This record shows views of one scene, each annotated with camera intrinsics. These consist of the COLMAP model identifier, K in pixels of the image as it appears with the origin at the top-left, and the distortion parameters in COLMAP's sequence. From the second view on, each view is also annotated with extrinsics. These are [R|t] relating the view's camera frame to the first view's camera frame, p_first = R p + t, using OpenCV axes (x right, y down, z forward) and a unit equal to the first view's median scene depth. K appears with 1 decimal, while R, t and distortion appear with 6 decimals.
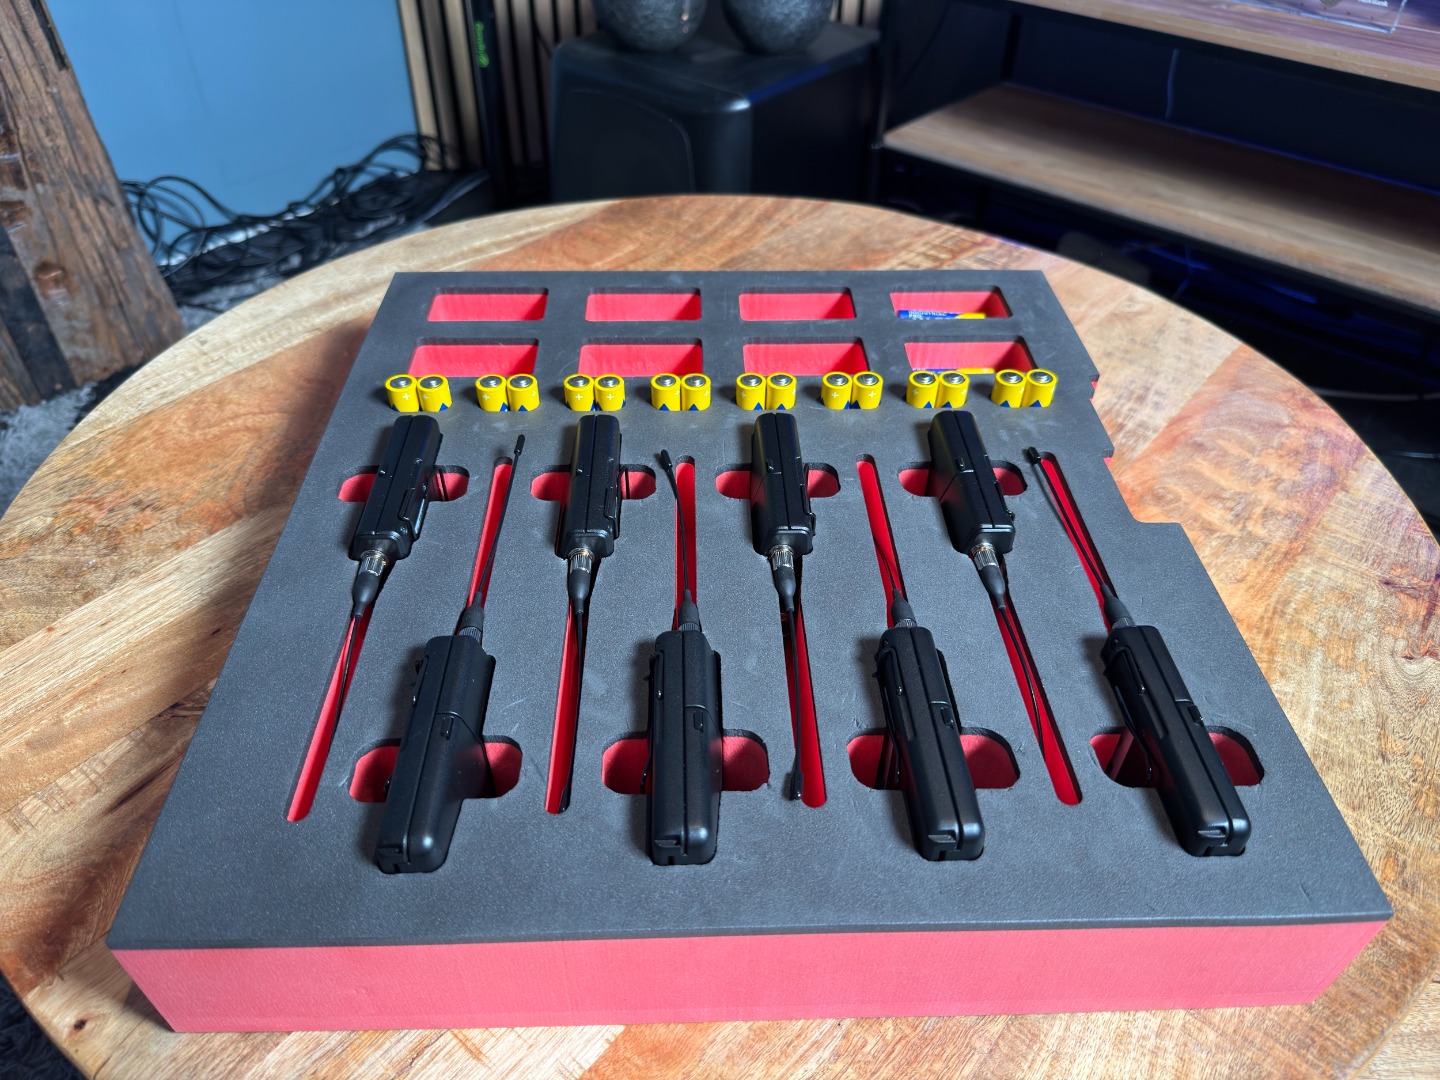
lens RADIAL K [[1060.9, 0, 721.7], [0, 1060.9, 538.6], [0, 0, 1]] dist [-0.018565, -0.008351]
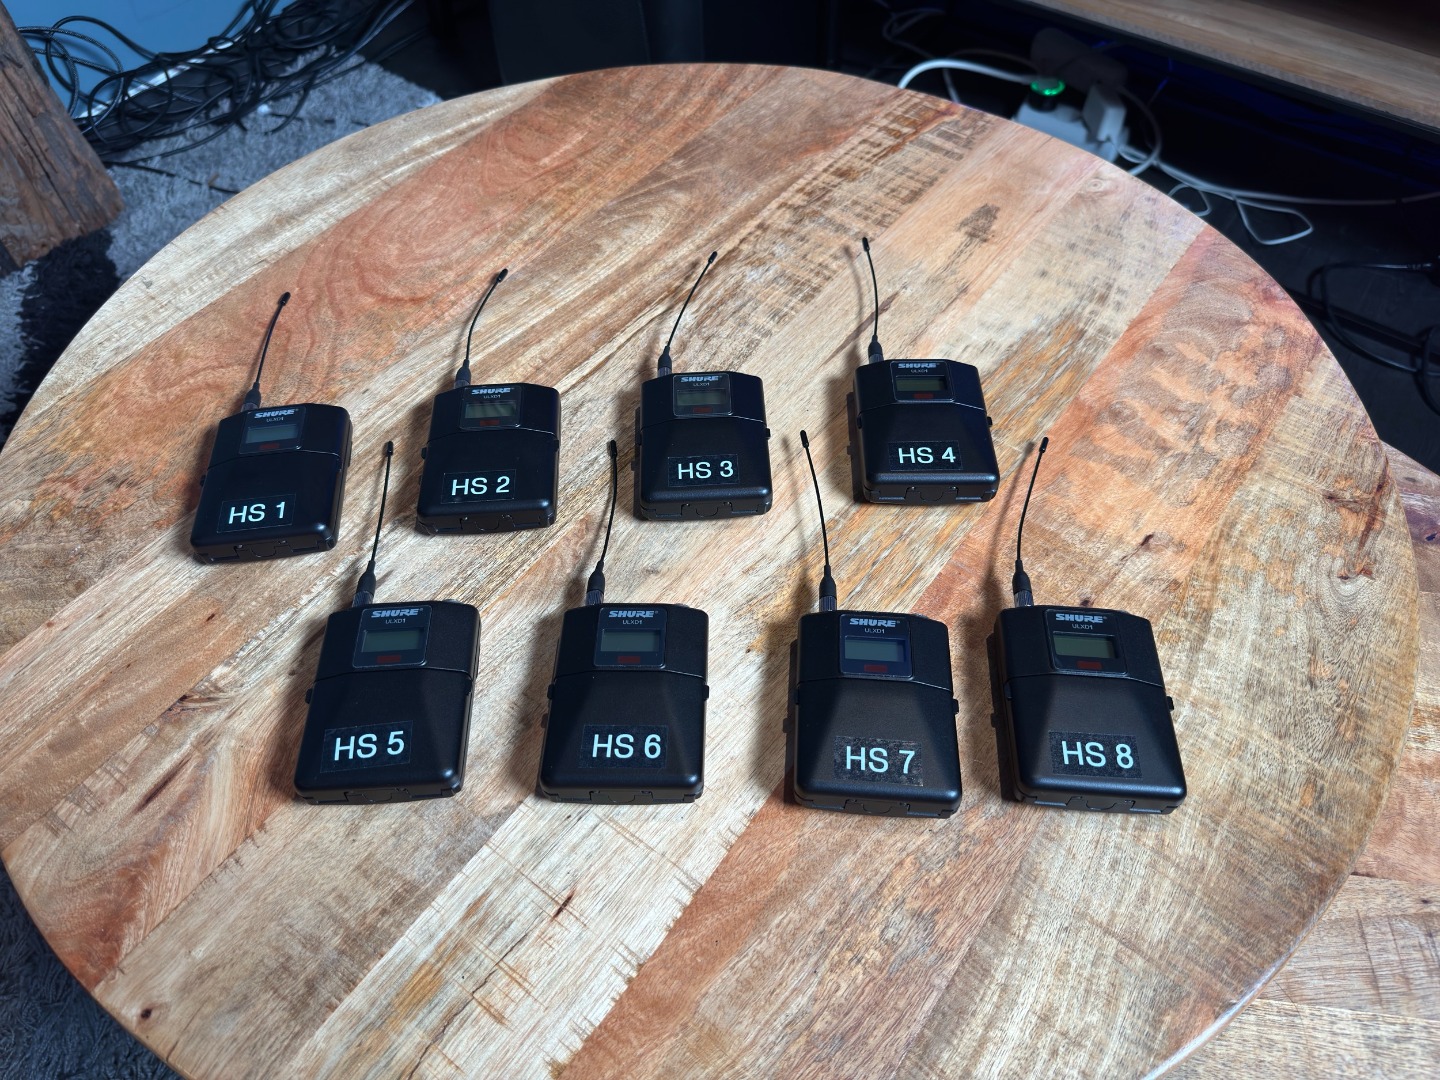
lens RADIAL K [[1060.9, 0, 722.3], [0, 1060.9, 541.8], [0, 0, 1]] dist [-0.018565, -0.008351]
pose [[0.998330, -0.056278, 0.013012, 0.012364], [0.052568, 0.978555, 0.199166, -0.127252], [-0.023942, -0.198149, 0.979879, -0.013937]]
